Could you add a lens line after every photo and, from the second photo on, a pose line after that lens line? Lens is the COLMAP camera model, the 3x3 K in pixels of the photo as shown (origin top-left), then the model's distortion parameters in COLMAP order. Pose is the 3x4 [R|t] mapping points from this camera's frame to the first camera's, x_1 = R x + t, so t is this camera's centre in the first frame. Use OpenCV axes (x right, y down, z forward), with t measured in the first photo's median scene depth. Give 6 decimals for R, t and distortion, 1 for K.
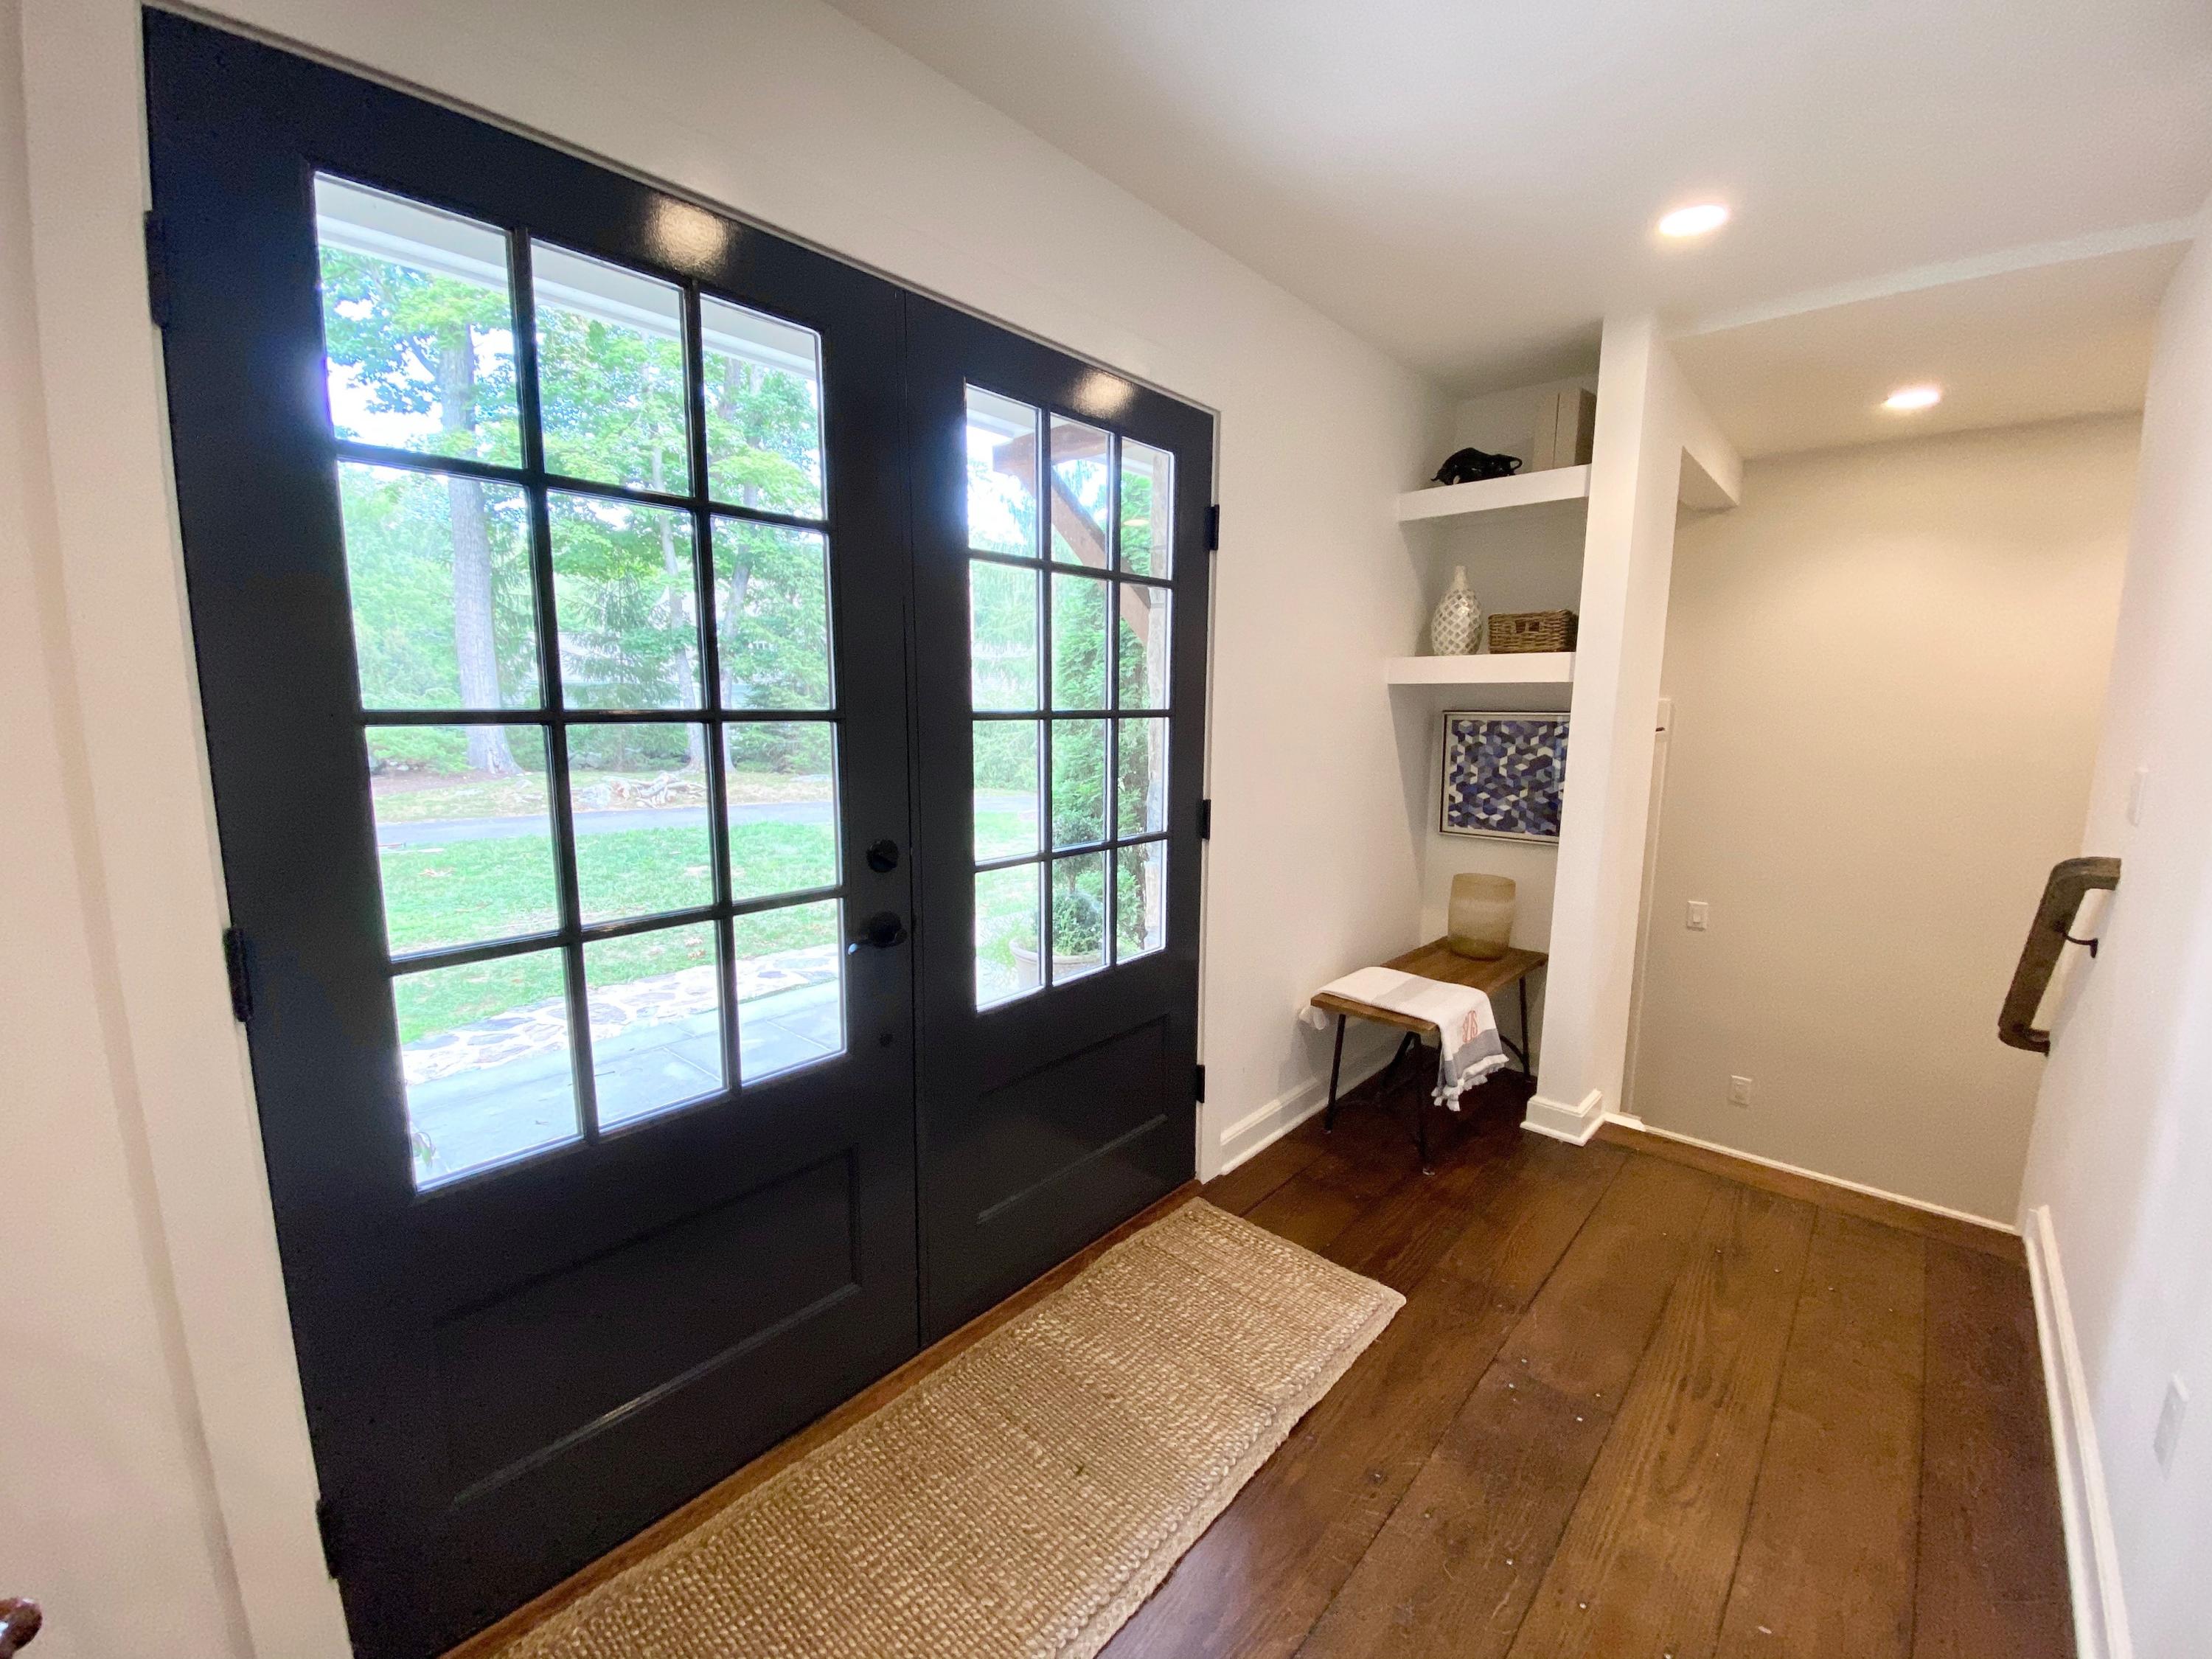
lens RADIAL K [[874.2, 0, 1102.9], [0, 874.2, 821.8], [0, 0, 1]] dist [-0.011682, -0.000838]
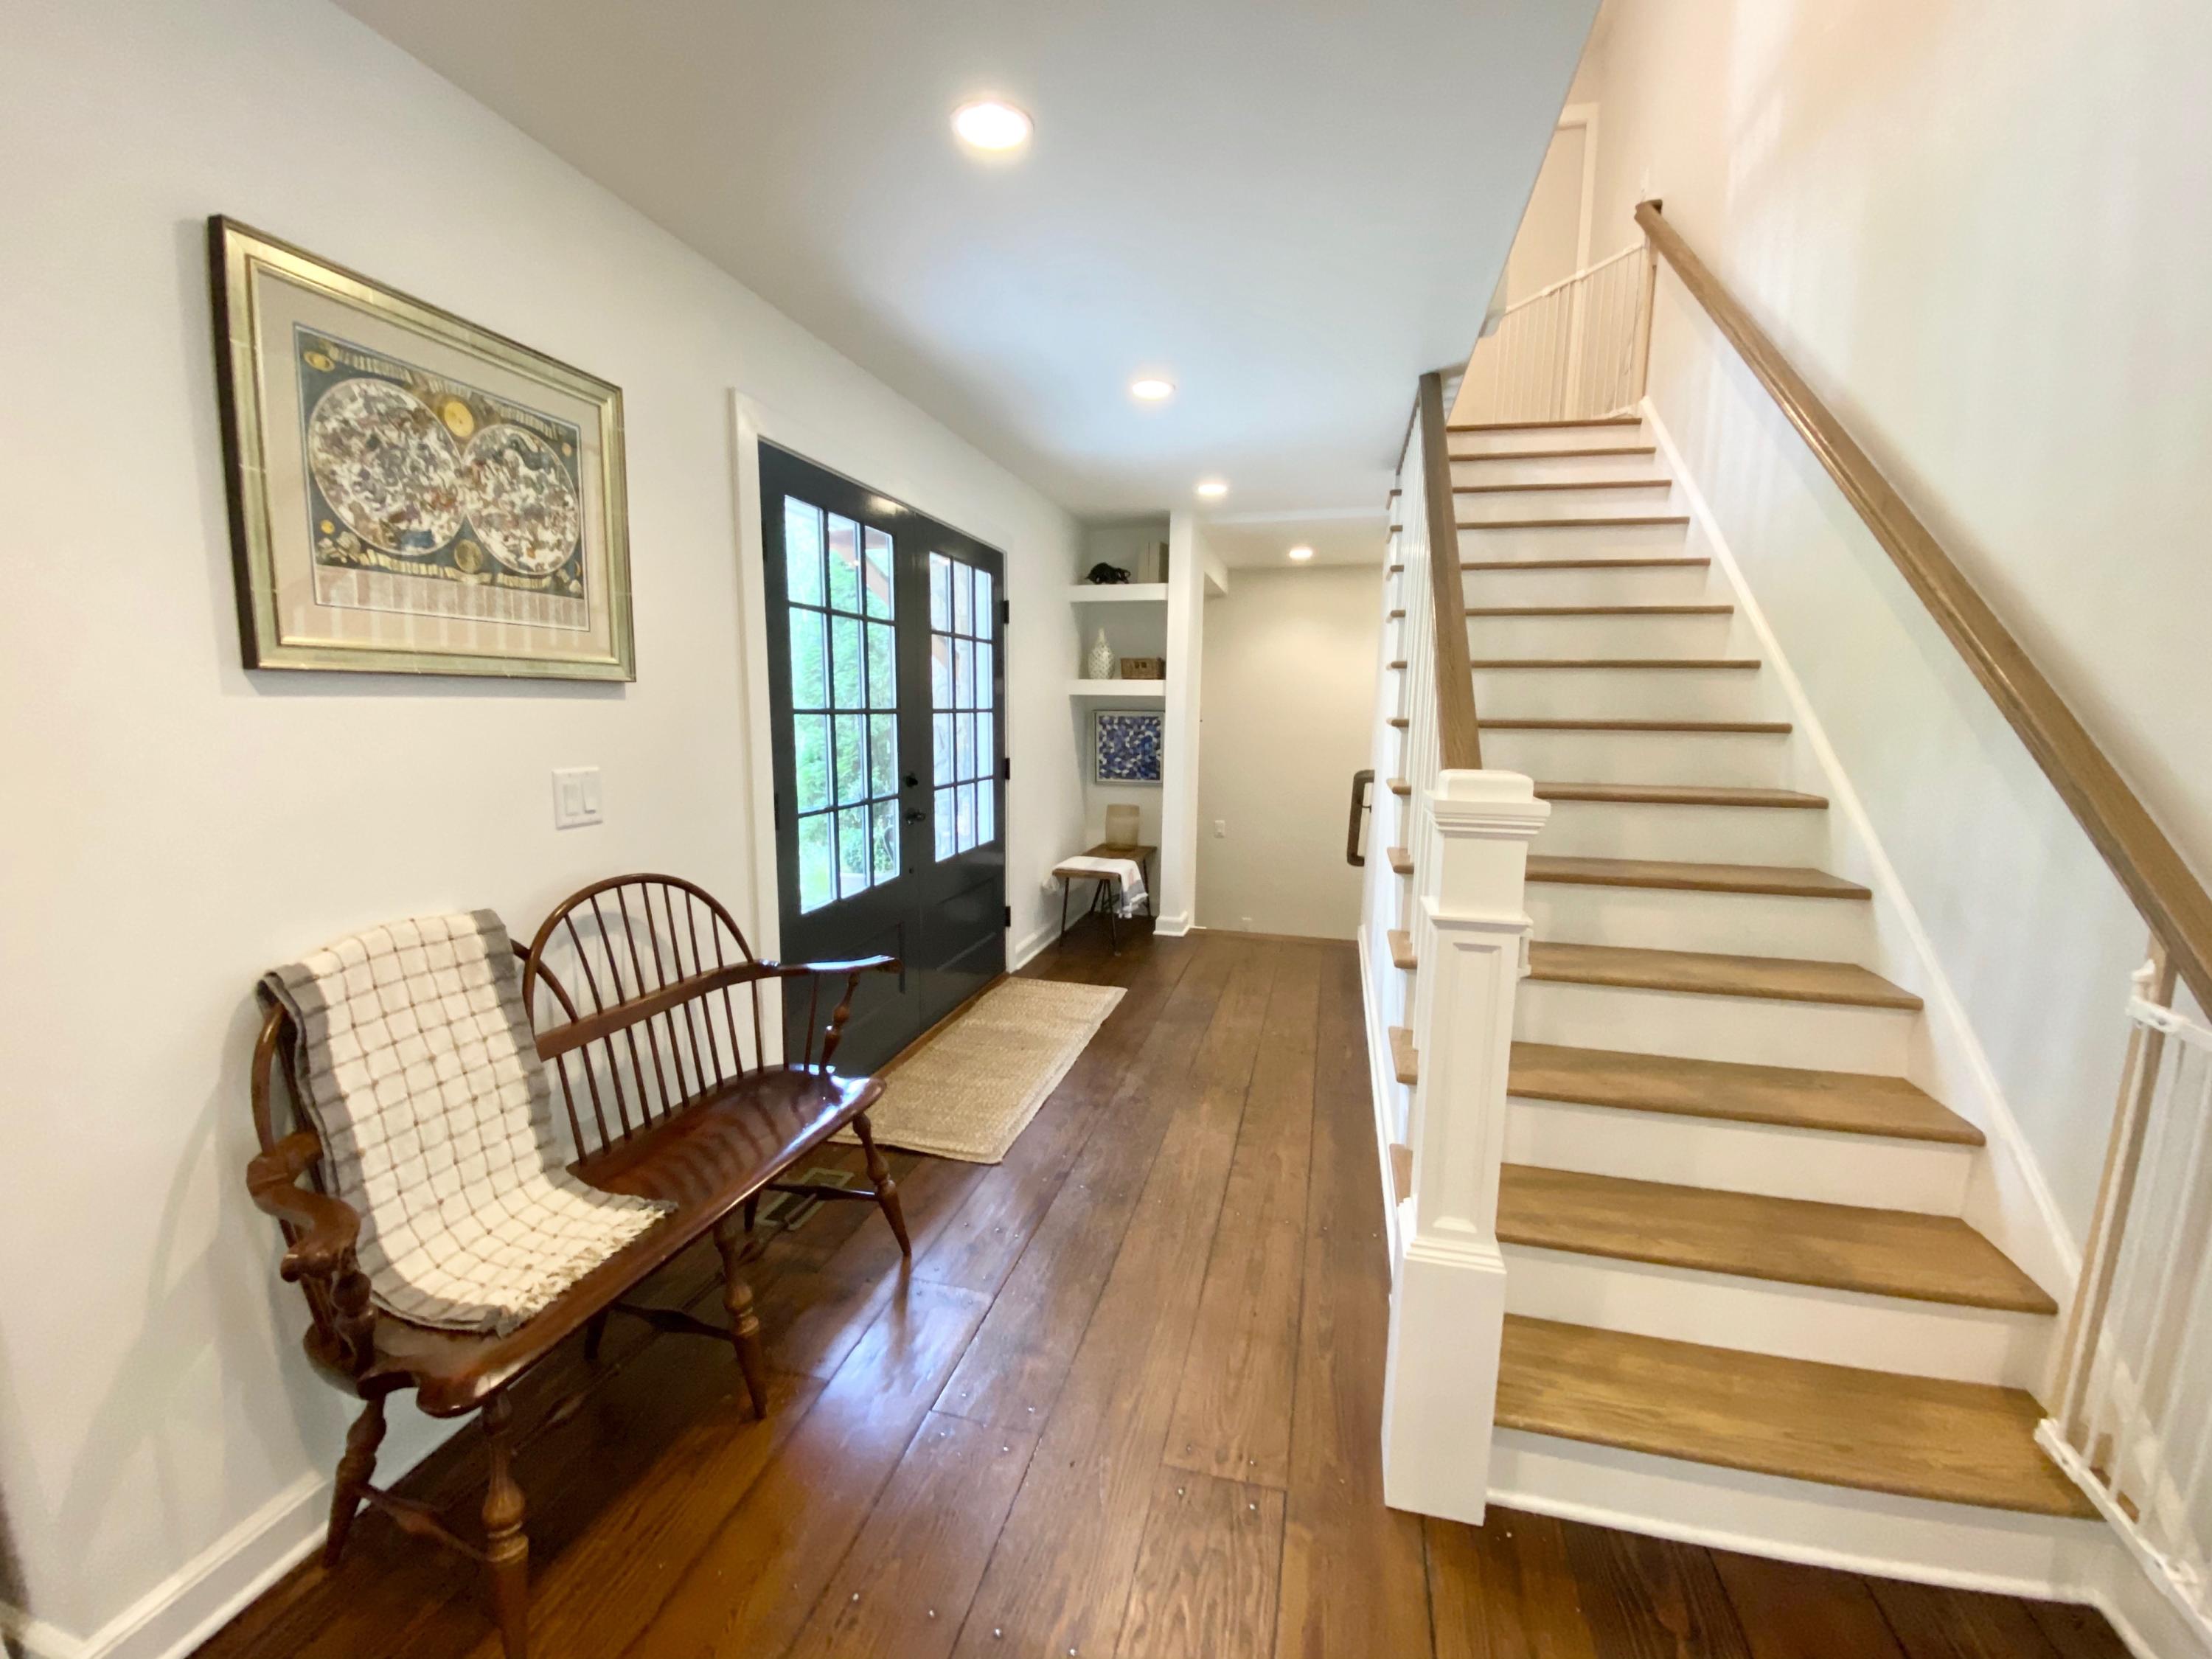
lens RADIAL K [[874.2, 0, 1109.4], [0, 874.2, 833.0], [0, 0, 1]] dist [-0.011682, -0.000838]
pose [[0.876279, -0.063312, 0.477627, -0.513584], [0.058528, 0.997975, 0.024908, 0.087389], [-0.478237, 0.006129, 0.878210, -0.637419]]
